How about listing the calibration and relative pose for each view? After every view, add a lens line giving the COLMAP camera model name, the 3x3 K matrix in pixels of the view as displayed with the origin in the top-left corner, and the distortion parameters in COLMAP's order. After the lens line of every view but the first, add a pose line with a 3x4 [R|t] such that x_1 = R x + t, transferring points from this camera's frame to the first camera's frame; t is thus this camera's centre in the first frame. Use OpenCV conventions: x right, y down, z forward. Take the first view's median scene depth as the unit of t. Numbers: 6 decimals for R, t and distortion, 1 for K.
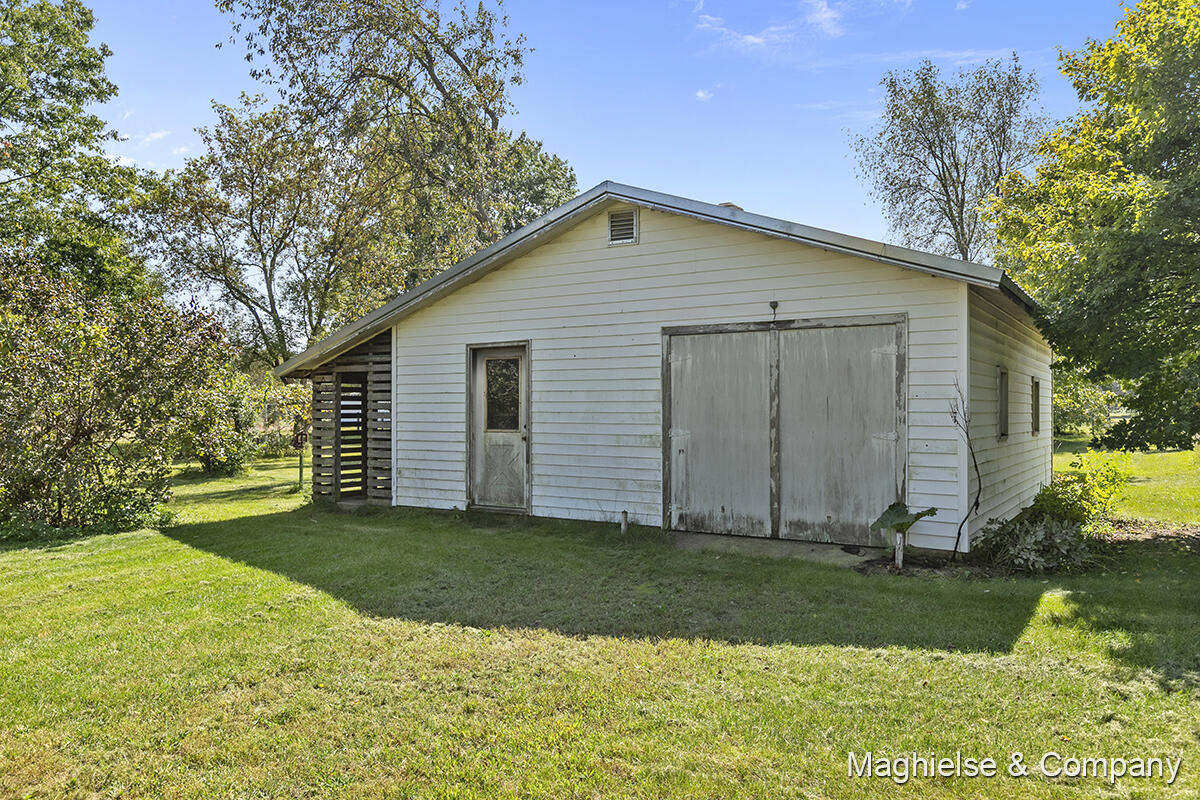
lens RADIAL K [[861.5, 0, 599.9], [0, 861.5, 406.9], [0, 0, 1]] dist [0.005039, 0.005544]
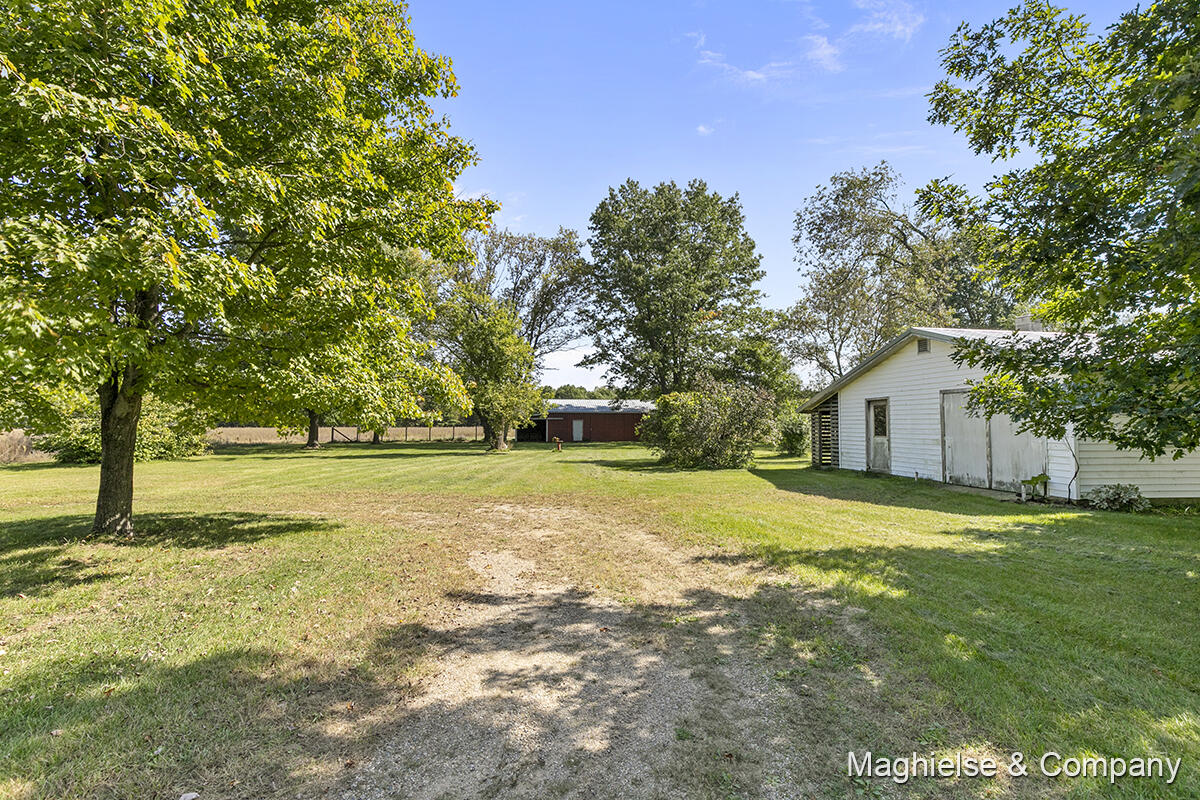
lens RADIAL K [[536.8, 0, 600.9], [0, 536.8, 405.0], [0, 0, 1]] dist [0.003587, 0.000200]
pose [[0.661236, -0.024963, -0.749763, 0.457295], [-0.001337, 0.999405, -0.034455, -0.005704], [0.750177, 0.023785, 0.660809, -0.482530]]
